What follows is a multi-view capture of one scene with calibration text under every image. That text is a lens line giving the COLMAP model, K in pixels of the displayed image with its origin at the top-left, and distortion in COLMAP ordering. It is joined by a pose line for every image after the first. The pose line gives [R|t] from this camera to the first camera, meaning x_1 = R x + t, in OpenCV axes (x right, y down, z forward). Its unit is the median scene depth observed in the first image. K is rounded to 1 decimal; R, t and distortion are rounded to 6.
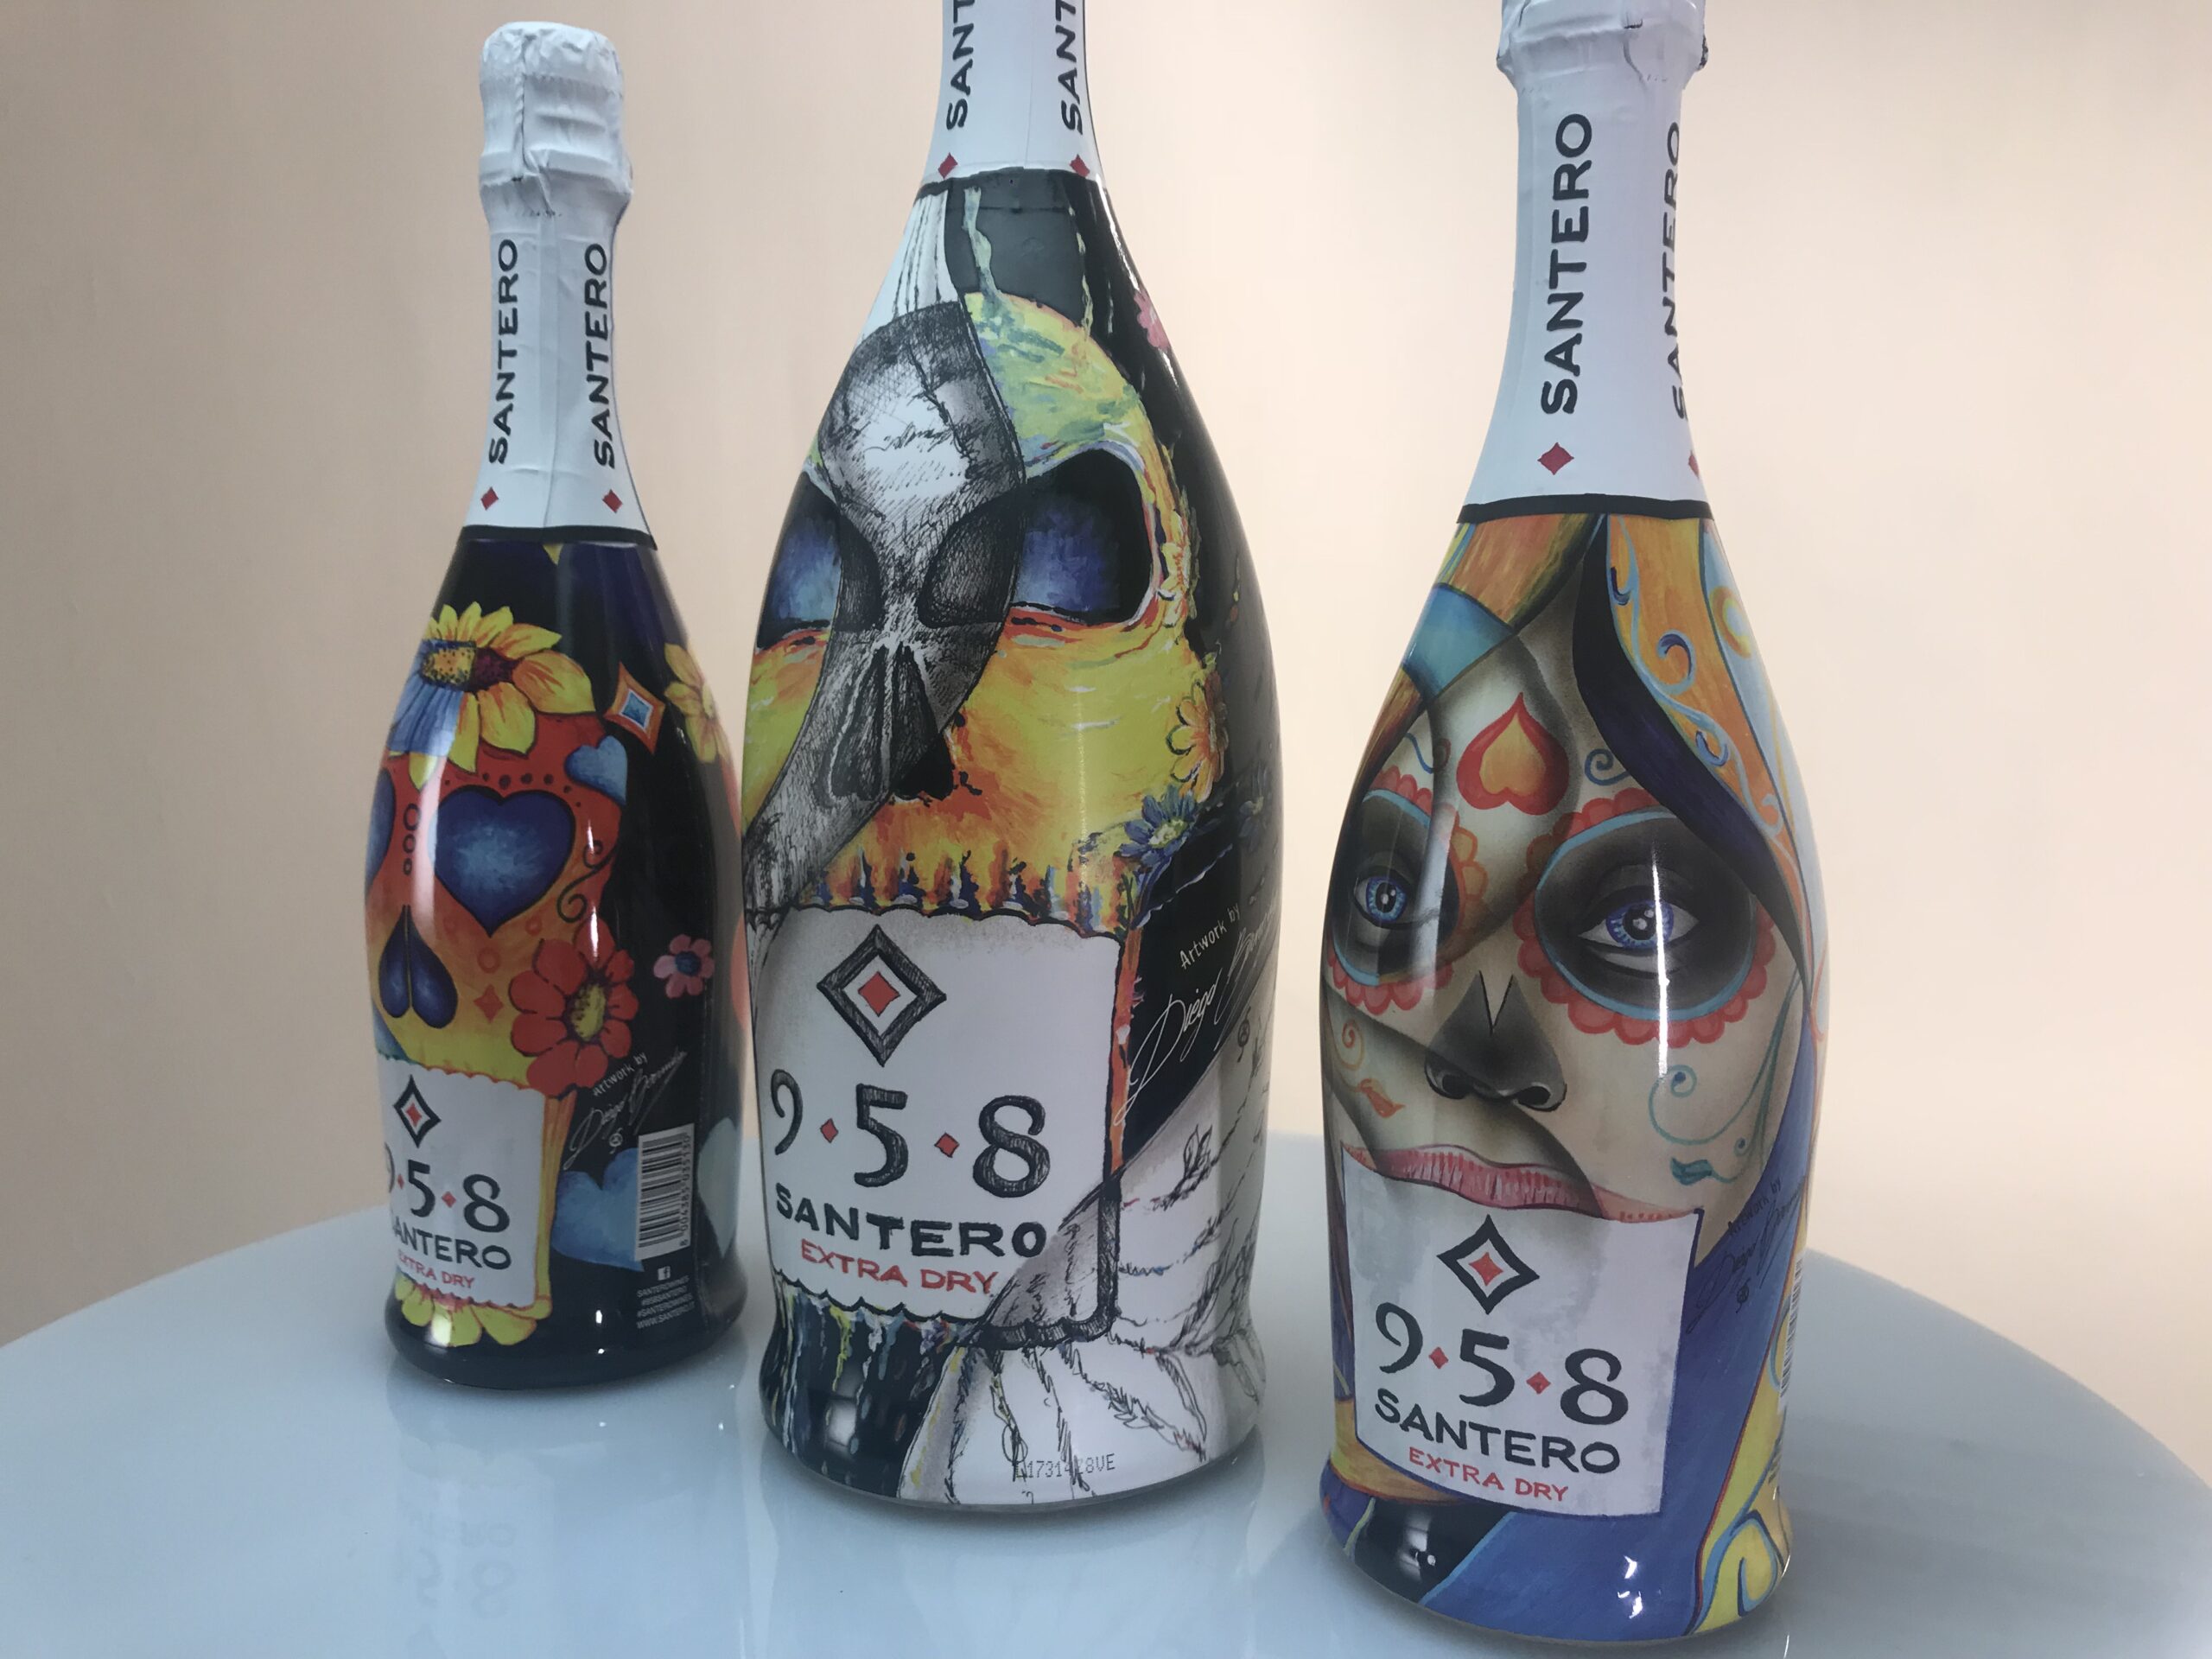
lens RADIAL K [[1846.7, 0, 1106.0], [0, 1846.7, 829.5], [0, 0, 1]] dist [0.180173, -0.744896]
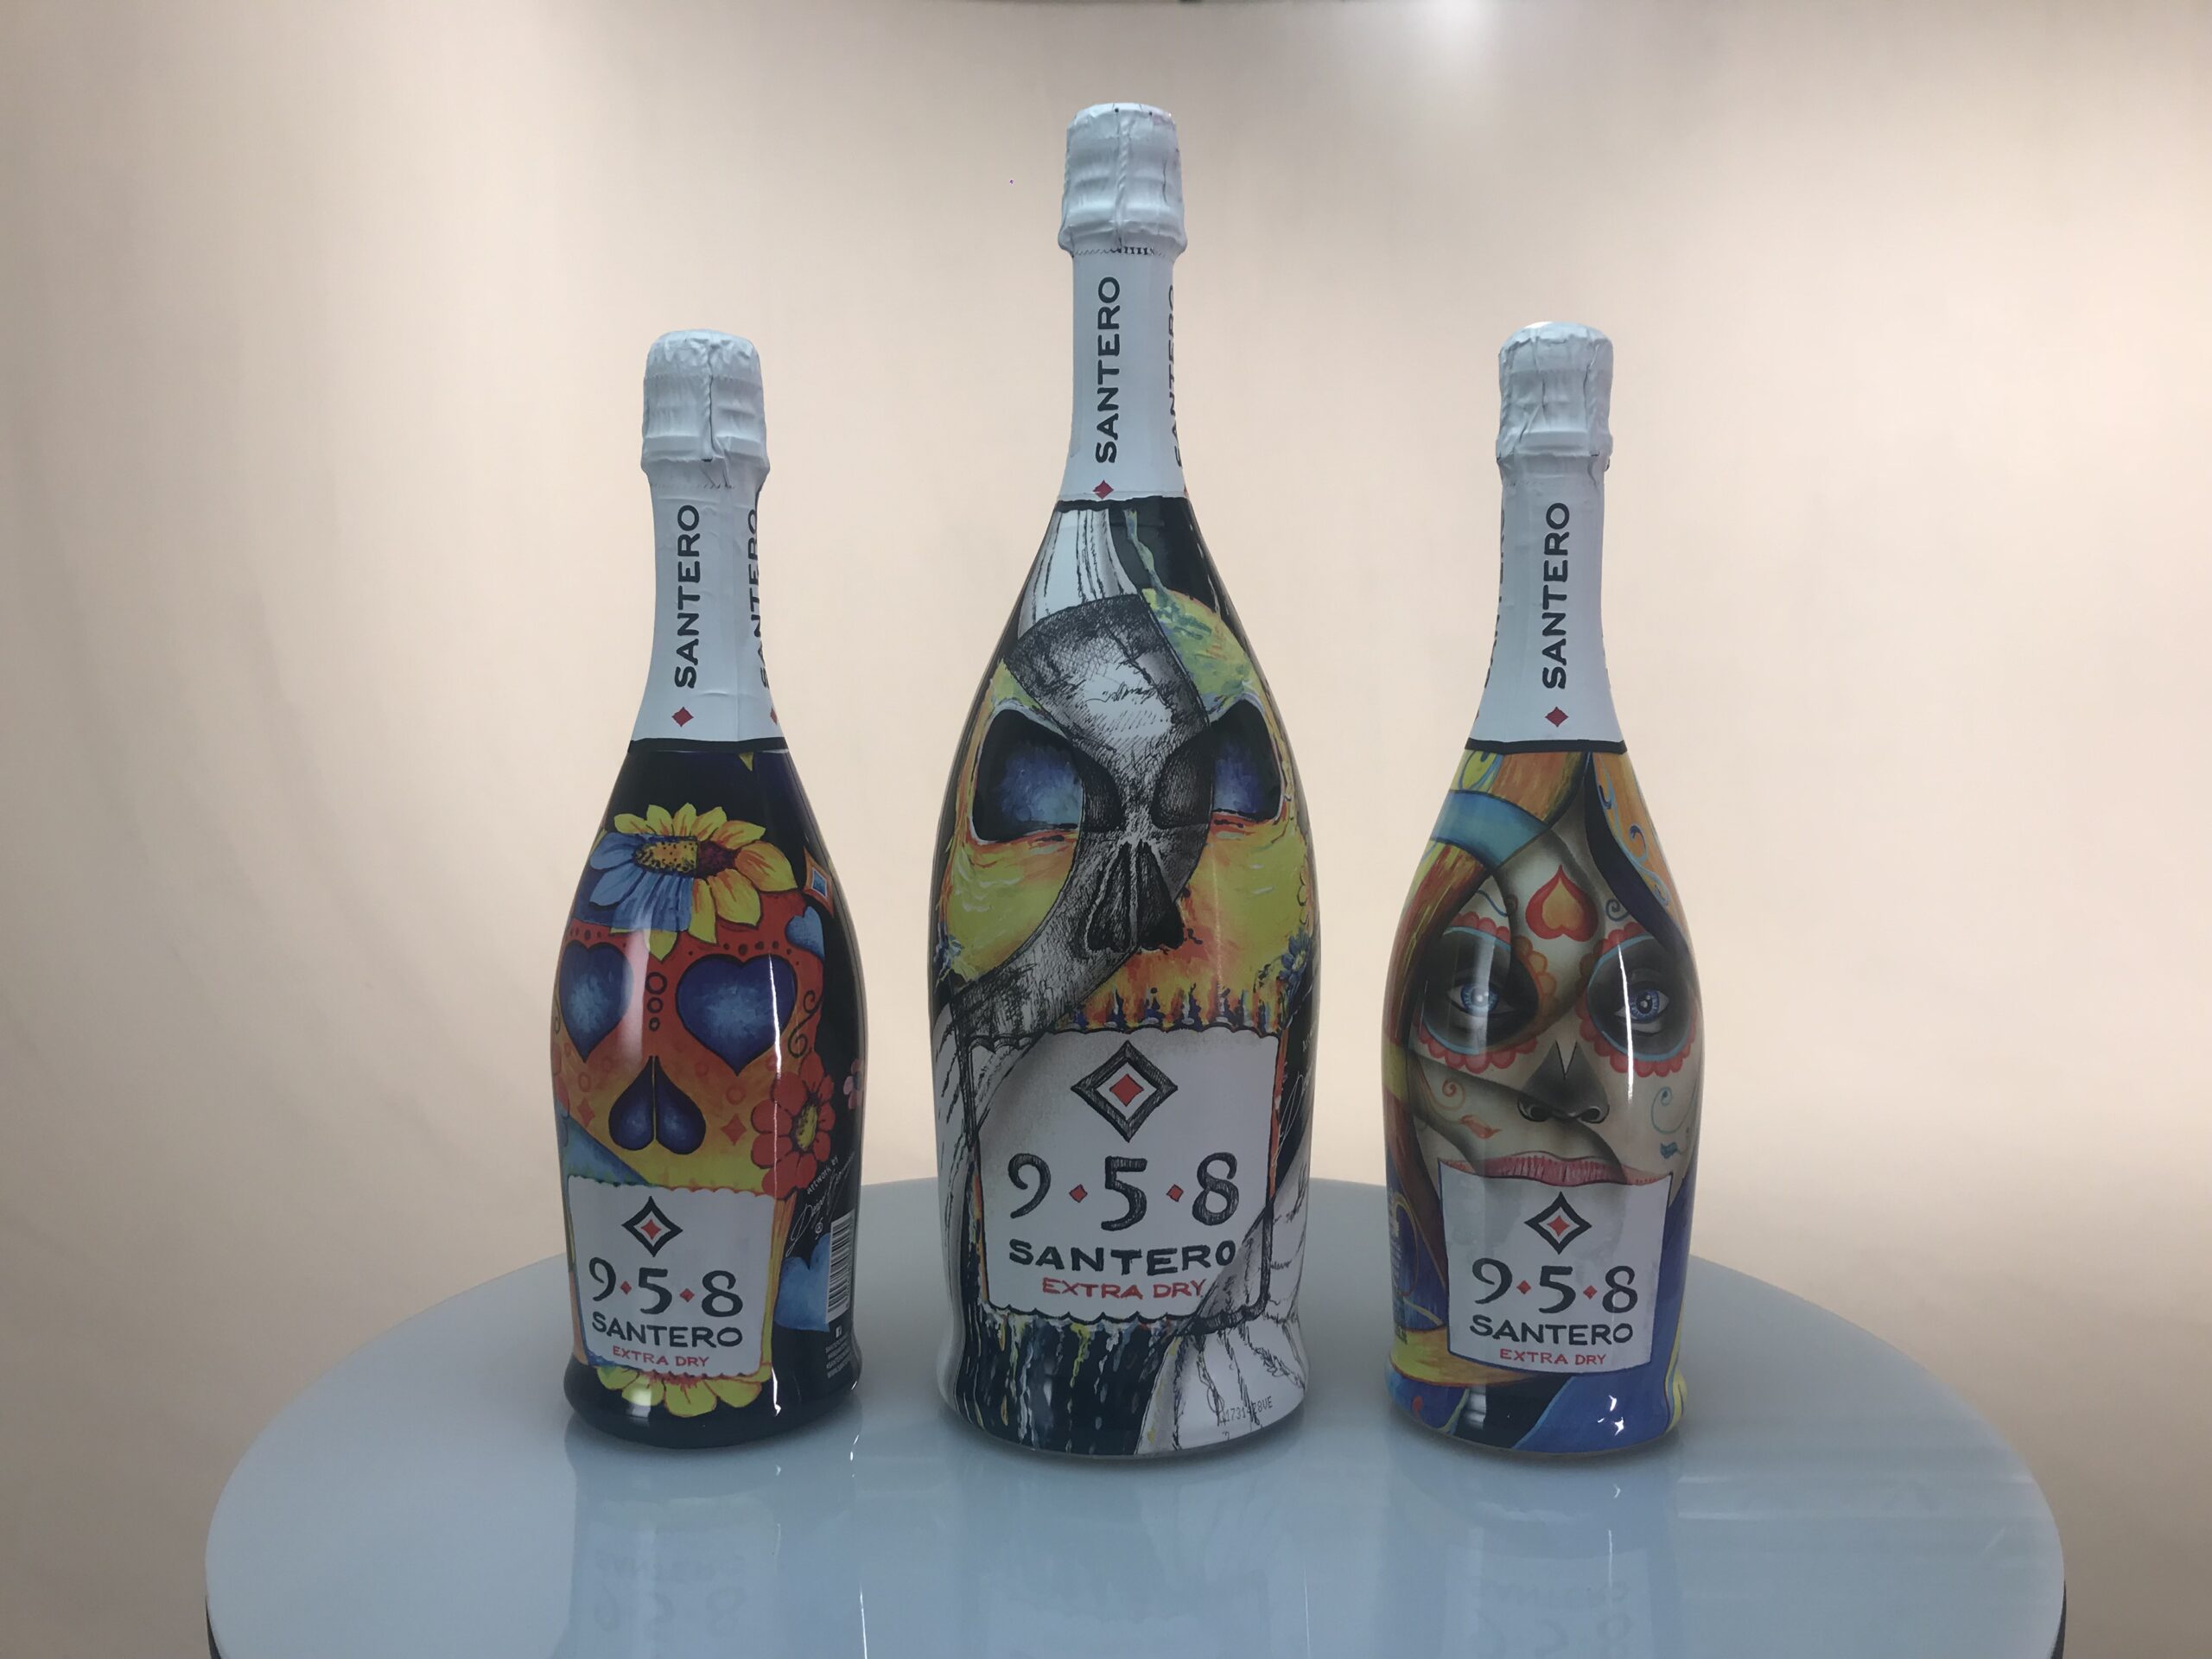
lens RADIAL K [[1846.7, 0, 1106.0], [0, 1846.7, 829.5], [0, 0, 1]] dist [0.180173, -0.744896]
pose [[0.908705, -0.039932, 0.415524, -0.705430], [0.047649, 0.998830, -0.008215, -0.096281], [-0.414710, 0.027265, 0.909545, -0.267859]]
